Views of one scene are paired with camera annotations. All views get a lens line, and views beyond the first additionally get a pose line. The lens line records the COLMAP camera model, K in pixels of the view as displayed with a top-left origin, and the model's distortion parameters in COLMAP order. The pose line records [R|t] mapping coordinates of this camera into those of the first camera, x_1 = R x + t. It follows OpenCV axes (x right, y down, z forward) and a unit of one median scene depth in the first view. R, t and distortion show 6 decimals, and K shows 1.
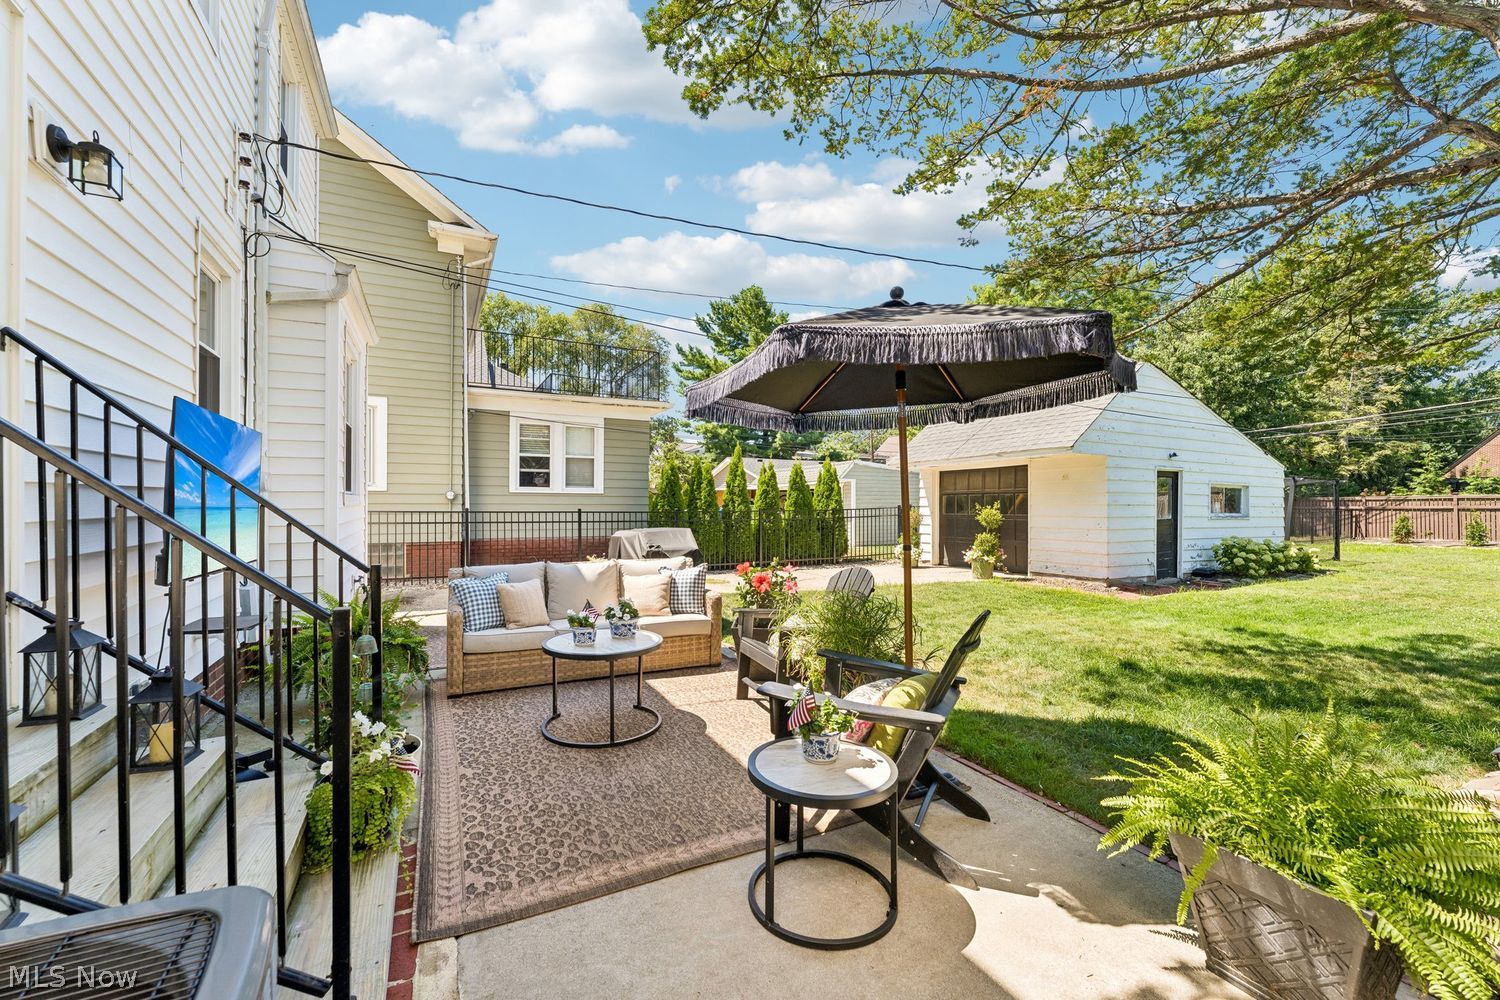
lens RADIAL K [[587.6, 0, 757.7], [0, 587.6, 500.7], [0, 0, 1]] dist [-0.005010, 0.000414]
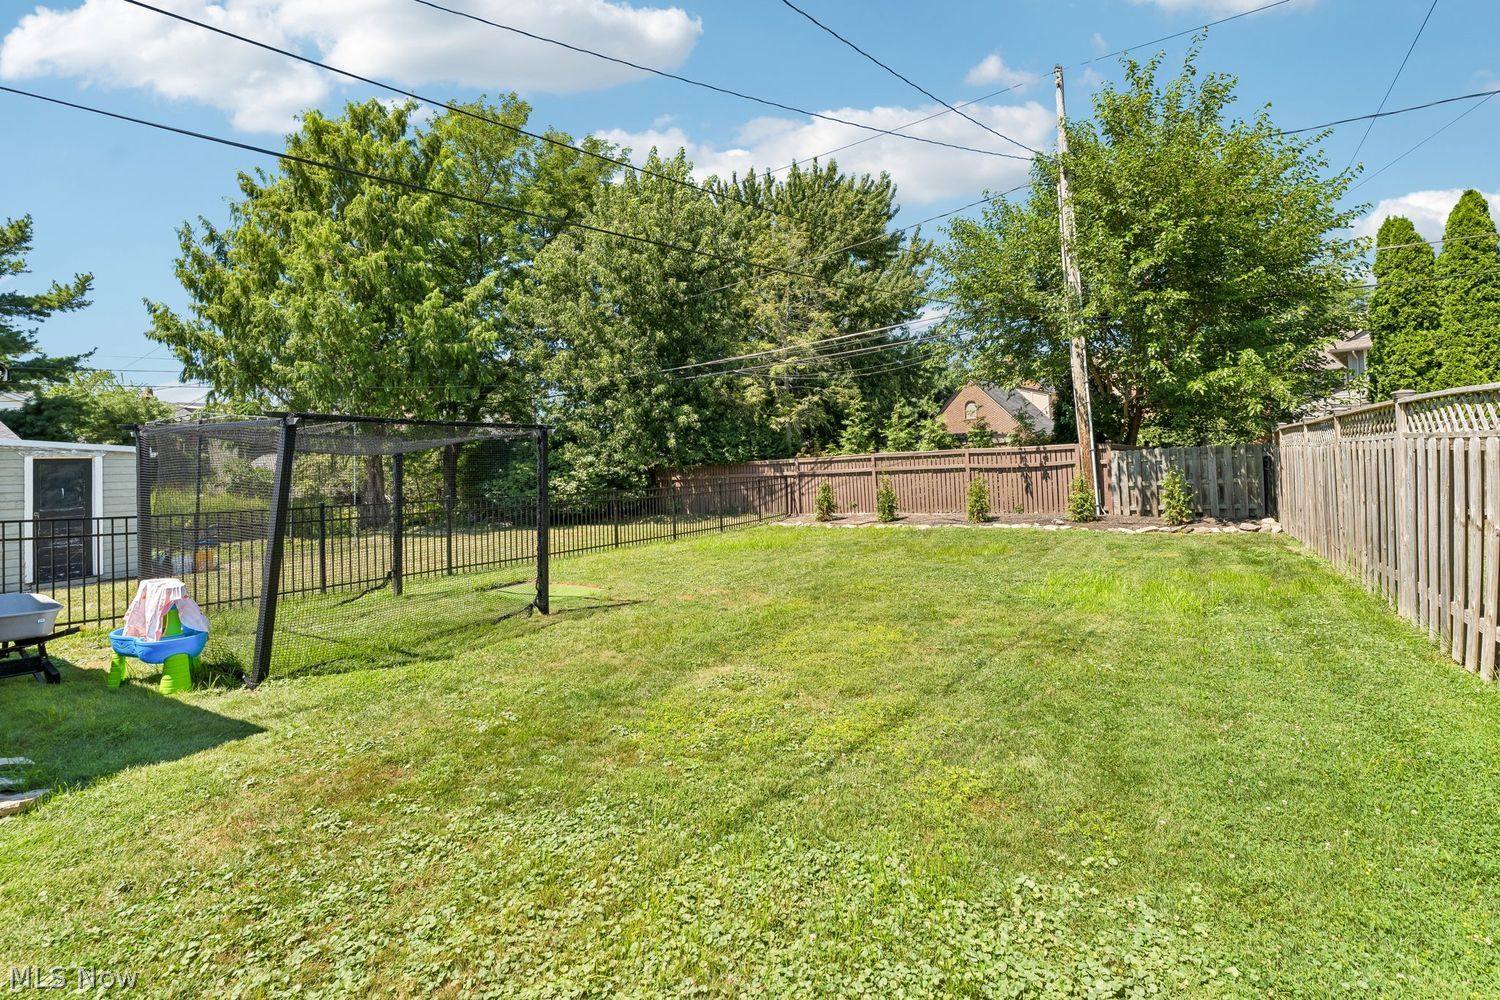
lens RADIAL K [[680.2, 0, 755.2], [0, 680.2, 443.2], [0, 0, 1]] dist [-0.006321, 0.000139]
pose [[0.849833, -0.017218, 0.526771, 0.973648], [0.039915, 0.998698, -0.031752, -0.001810], [-0.525539, 0.048010, 0.849414, 0.532551]]
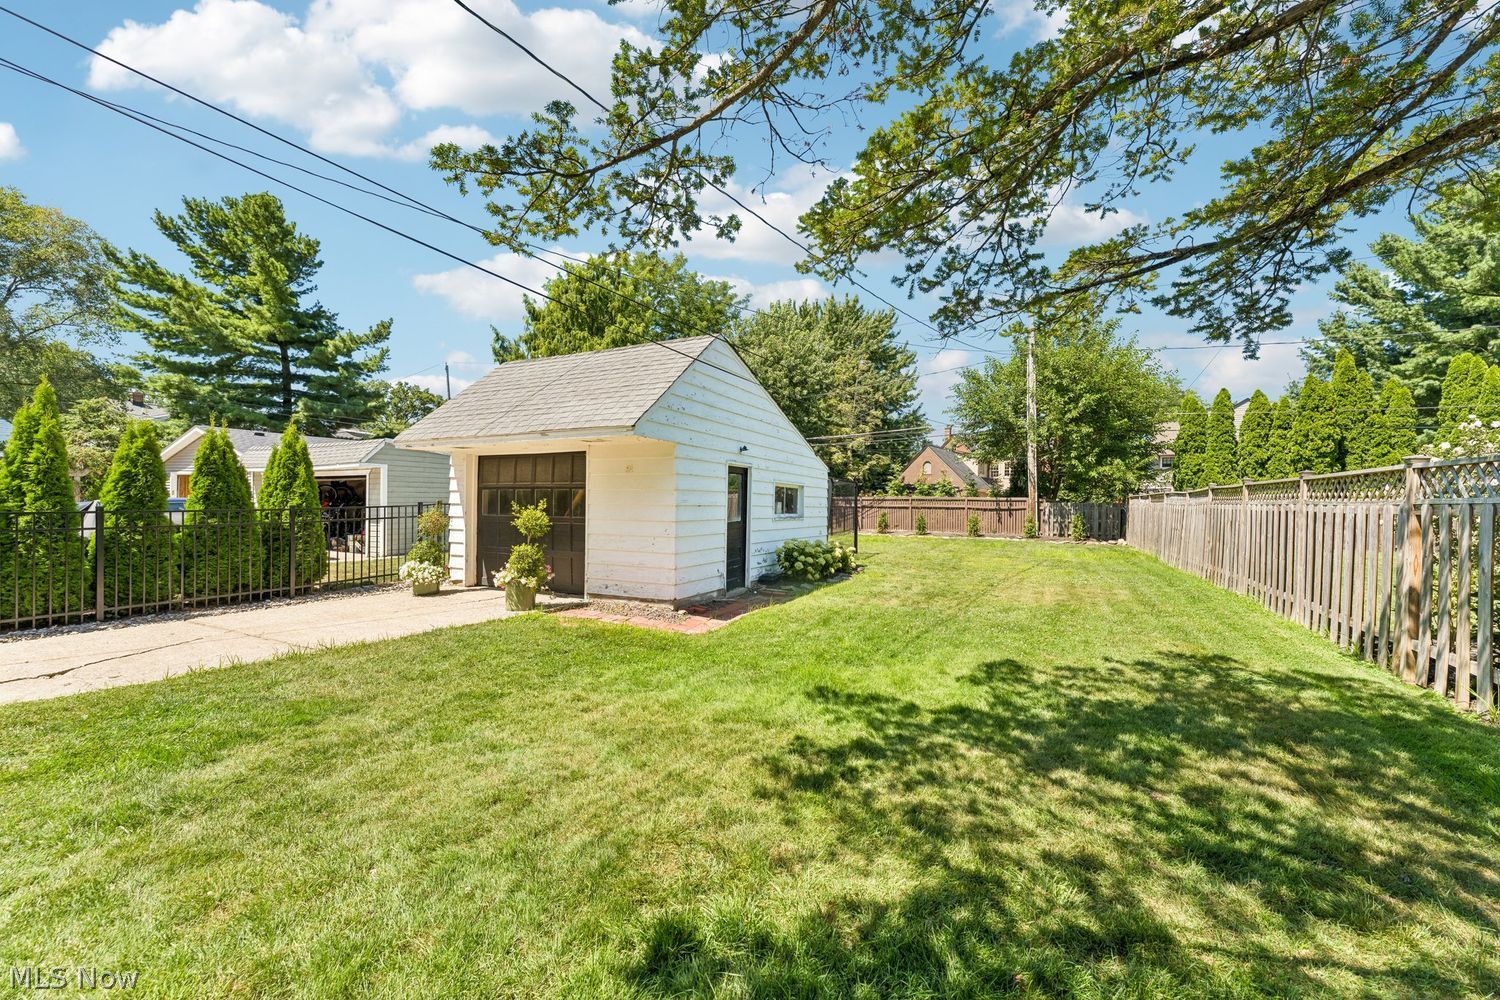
lens RADIAL K [[587.6, 0, 744.2], [0, 587.6, 499.1], [0, 0, 1]] dist [-0.005010, 0.000414]
pose [[0.806695, 0.010030, 0.590882, 0.146995], [-0.014347, 0.999894, 0.002614, -0.003558], [-0.590793, -0.010586, 0.806753, 0.223344]]
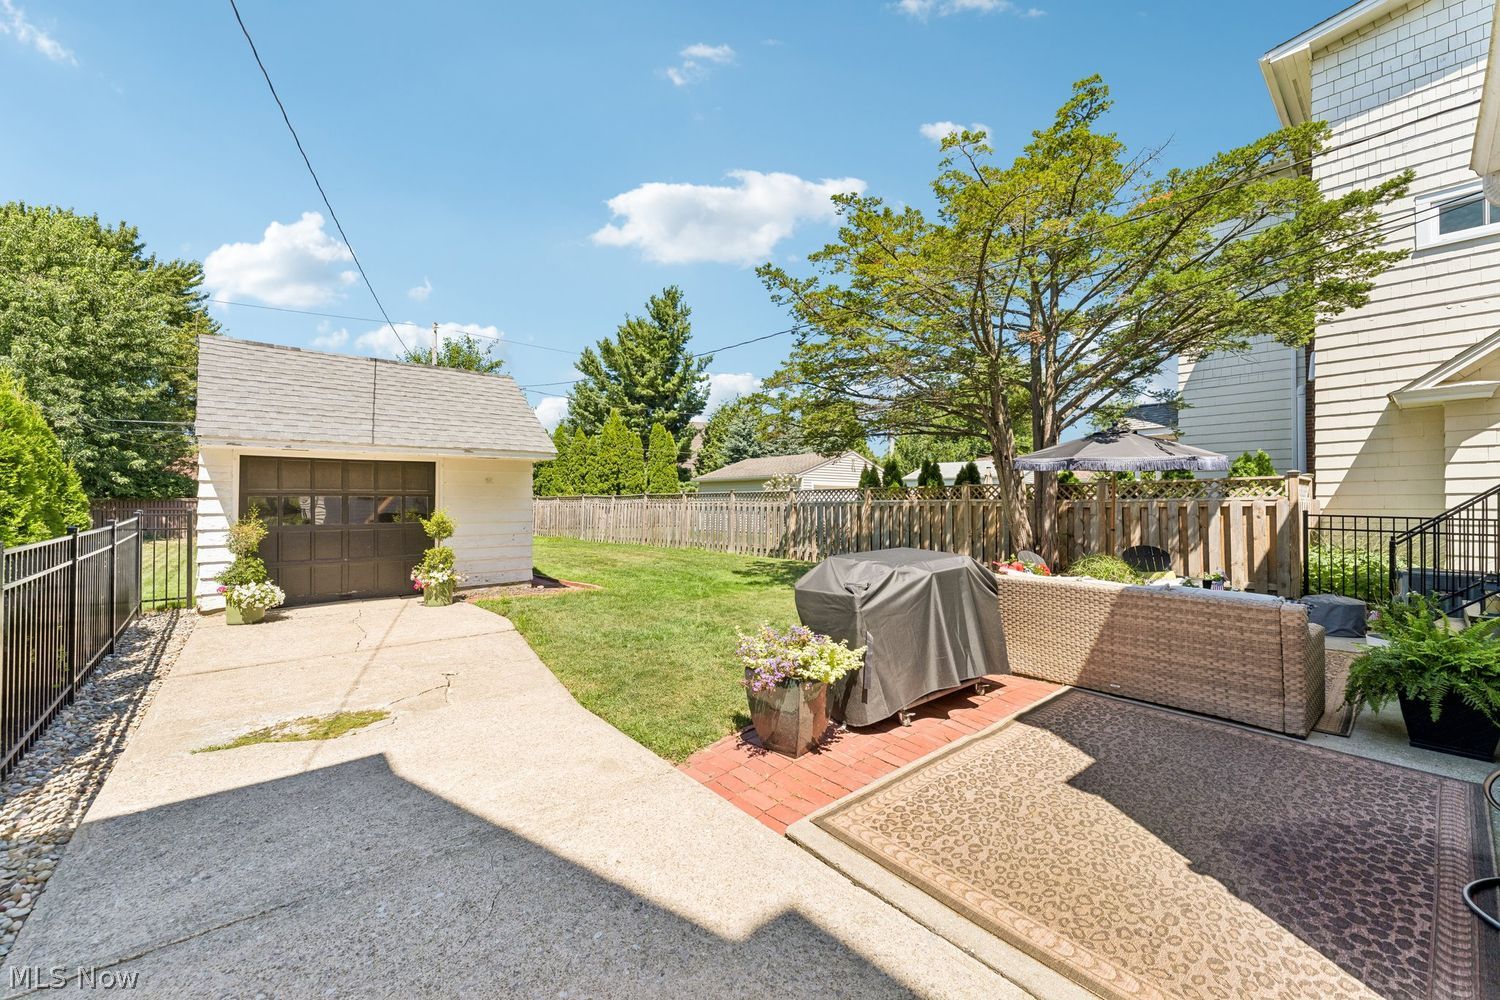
lens RADIAL K [[587.6, 0, 729.4], [0, 587.6, 498.0], [0, 0, 1]] dist [-0.005010, 0.000414]
pose [[-0.220490, 0.008251, 0.975354, -0.372771], [-0.006584, 0.999929, -0.009948, -0.003967], [-0.975367, -0.008615, -0.220420, 0.639434]]
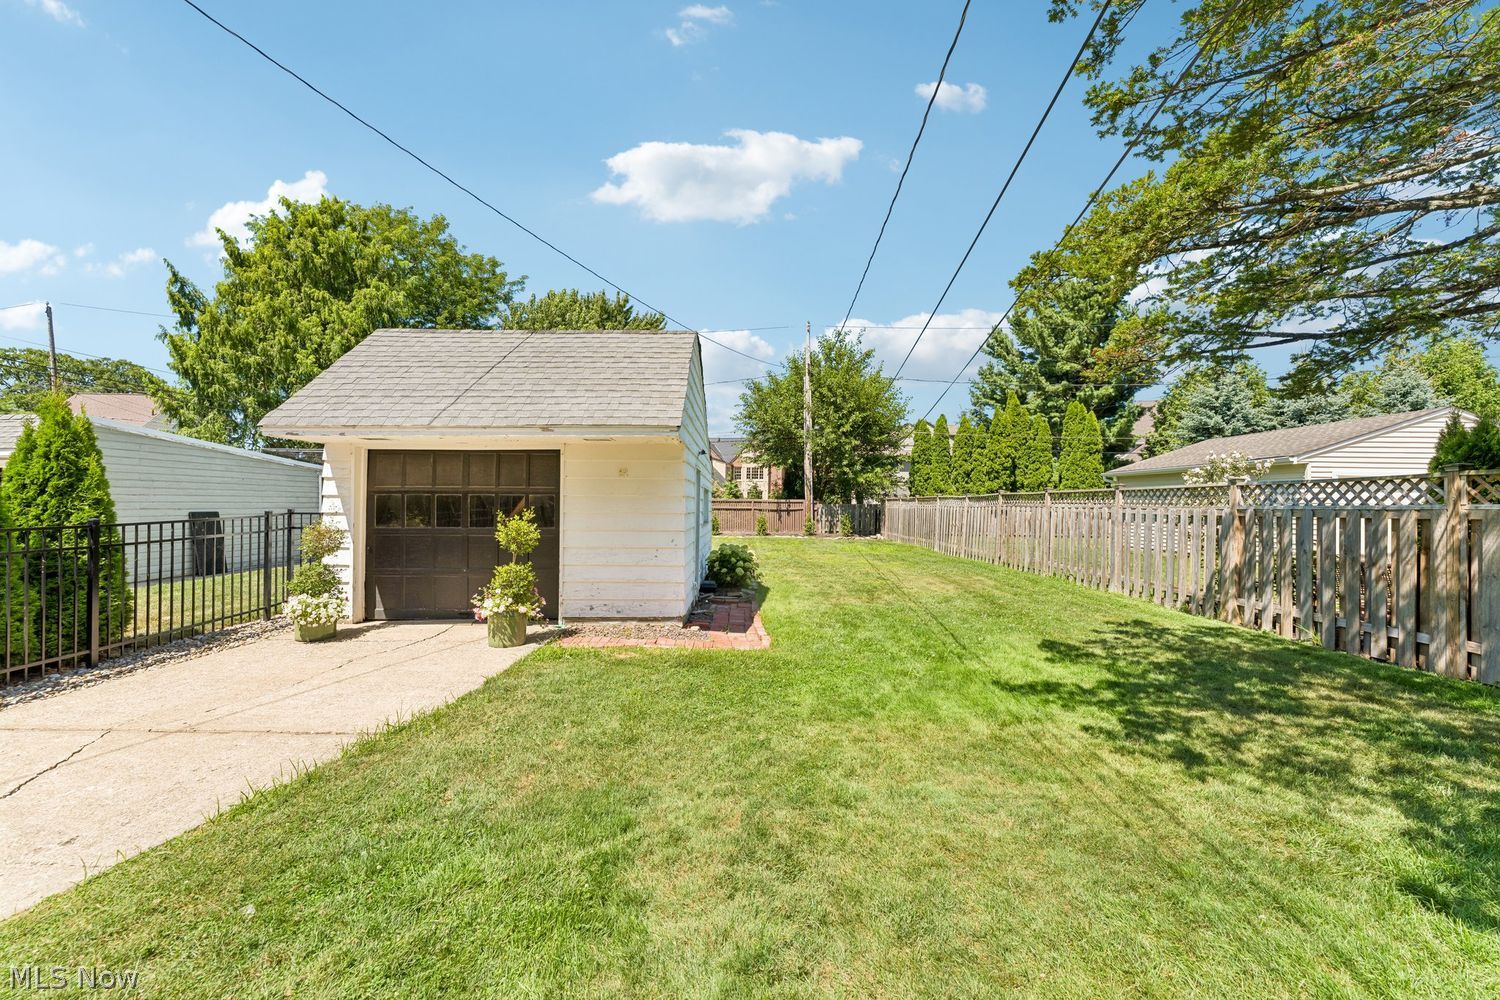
lens RADIAL K [[587.6, 0, 743.4], [0, 587.6, 501.9], [0, 0, 1]] dist [-0.005010, 0.000414]
pose [[0.459440, 0.005707, 0.888191, -0.013048], [-0.014452, 0.999895, 0.001051, -0.006890], [-0.888091, -0.013319, 0.459474, 0.433393]]
